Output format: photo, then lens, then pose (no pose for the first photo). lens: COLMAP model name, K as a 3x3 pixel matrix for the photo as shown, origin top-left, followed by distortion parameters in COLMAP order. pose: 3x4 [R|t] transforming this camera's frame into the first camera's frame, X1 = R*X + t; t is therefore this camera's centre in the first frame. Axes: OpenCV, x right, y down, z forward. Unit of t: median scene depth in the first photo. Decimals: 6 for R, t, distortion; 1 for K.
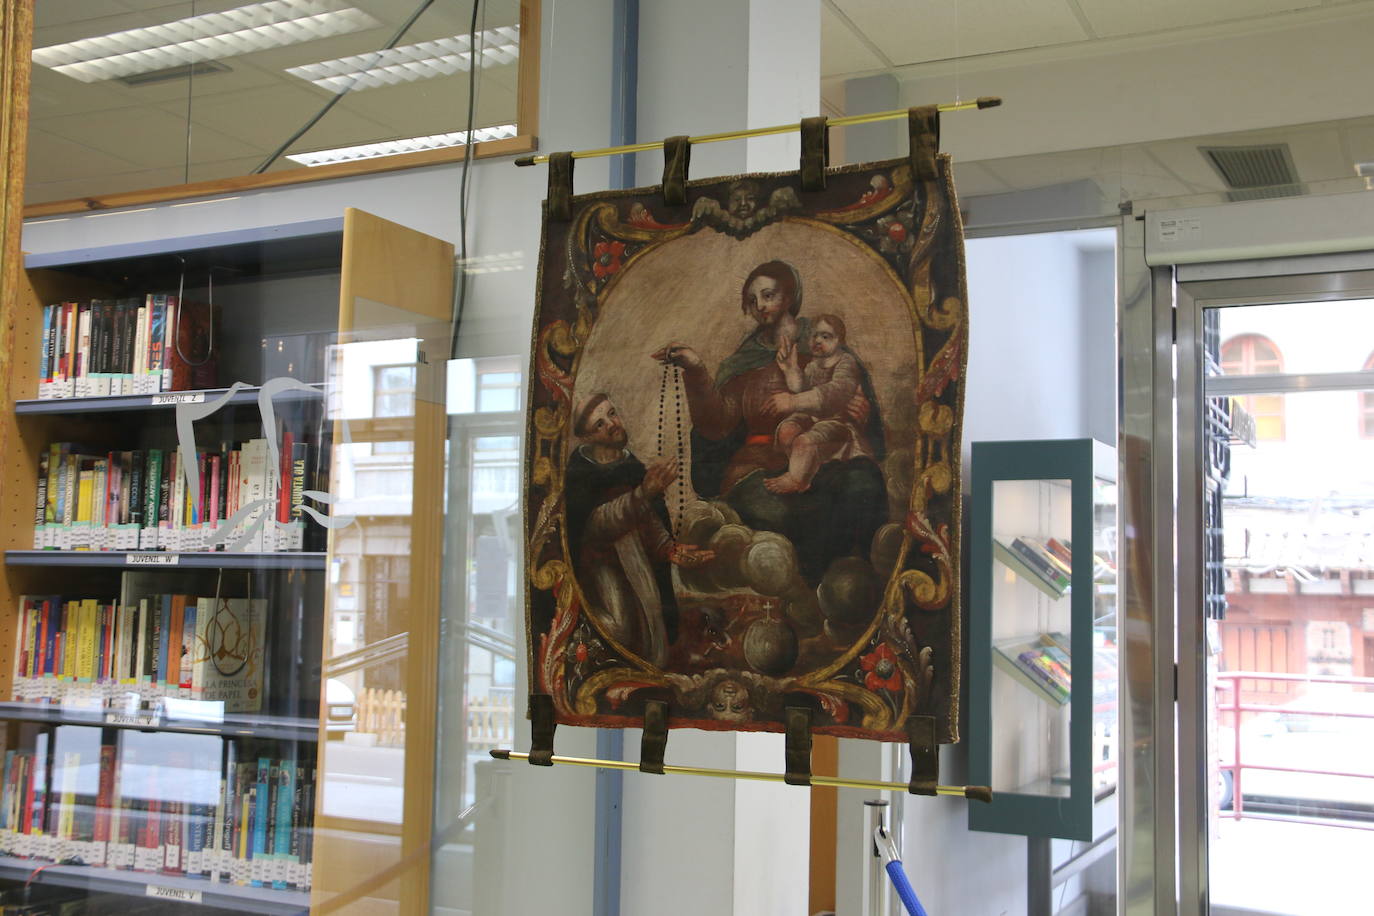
lens RADIAL K [[1467.5, 0, 687.0], [0, 1467.5, 458.0], [0, 0, 1]] dist [-0.087562, 0.399893]
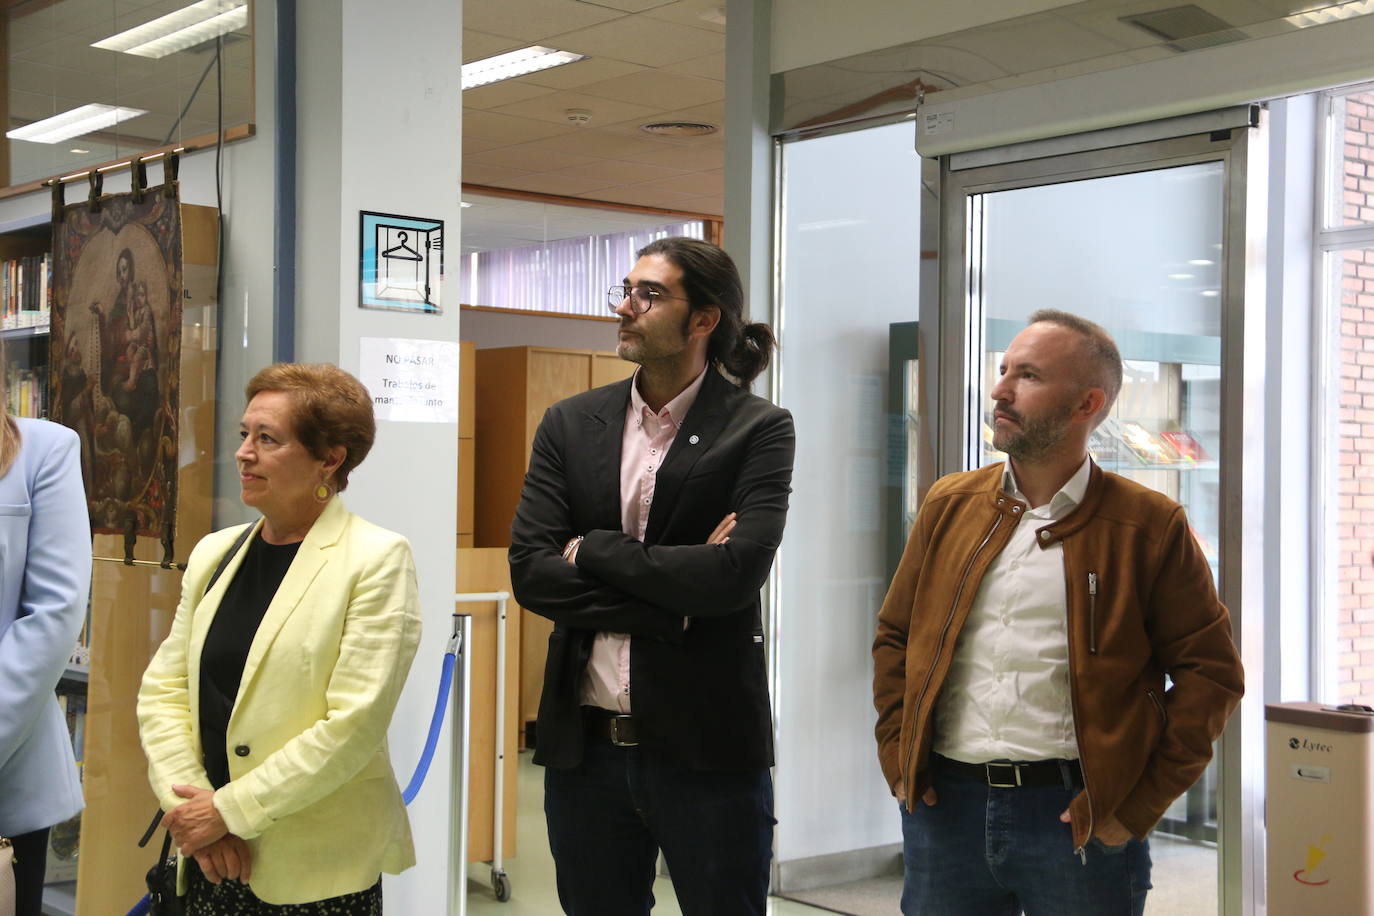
lens RADIAL K [[1879.9, 0, 731.1], [0, 1879.9, 459.7], [0, 0, 1]] dist [-0.006548, 0.822894]
pose [[0.923839, -0.010408, -0.382639, 1.472365], [0.036314, 0.997505, 0.060543, -0.003523], [0.381054, -0.069827, 0.921912, -0.698067]]
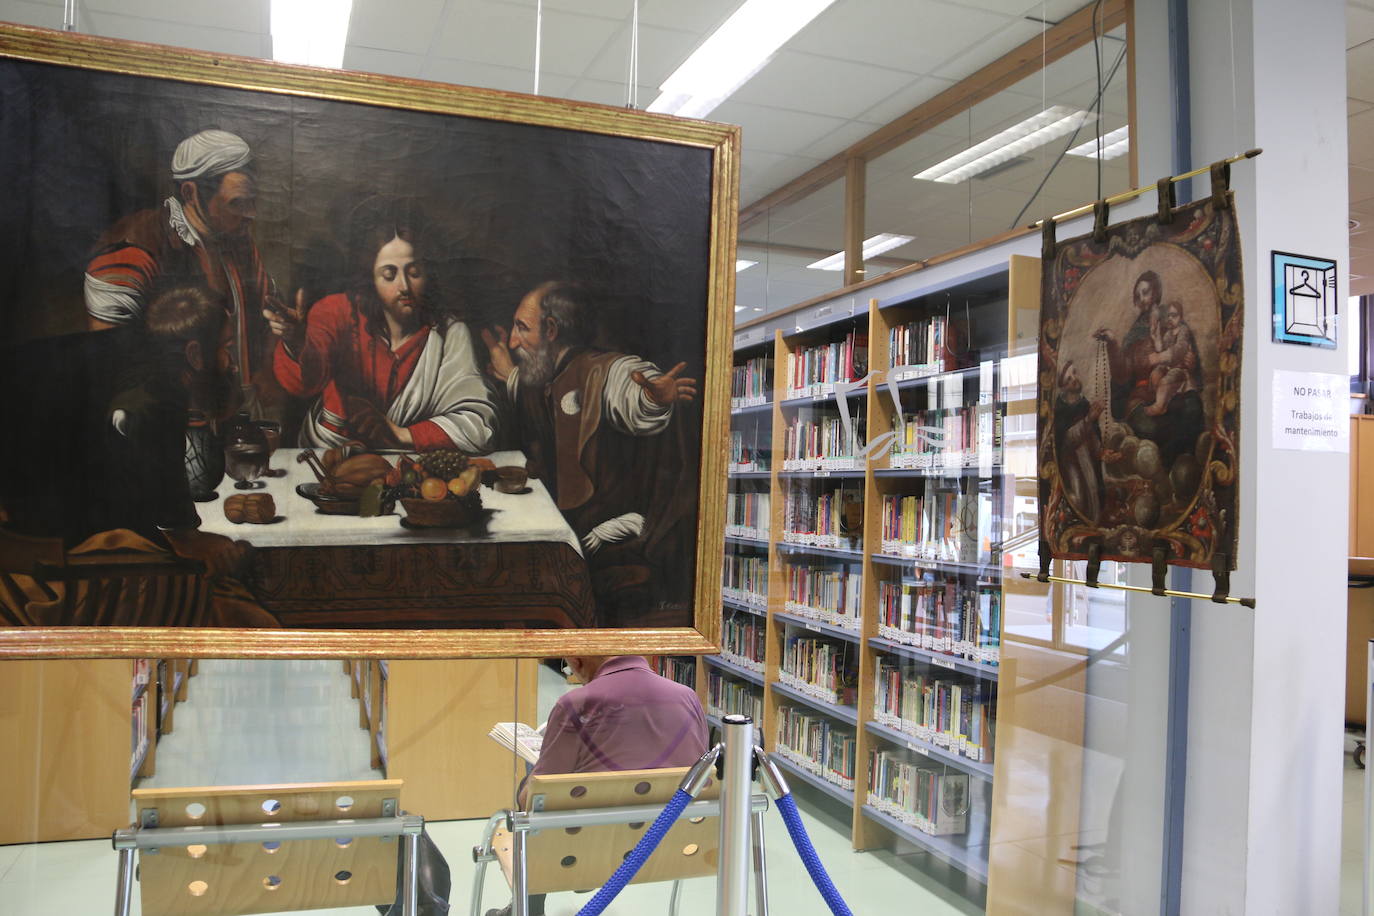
lens RADIAL K [[1137.0, 0, 707.5], [0, 1137.0, 461.9], [0, 0, 1]] dist [-0.190542, 0.152924]
pose [[0.727464, -0.019999, -0.685855, 0.526470], [0.047516, 0.998644, 0.021278, 0.025032], [0.684499, -0.048068, 0.727427, -0.212967]]
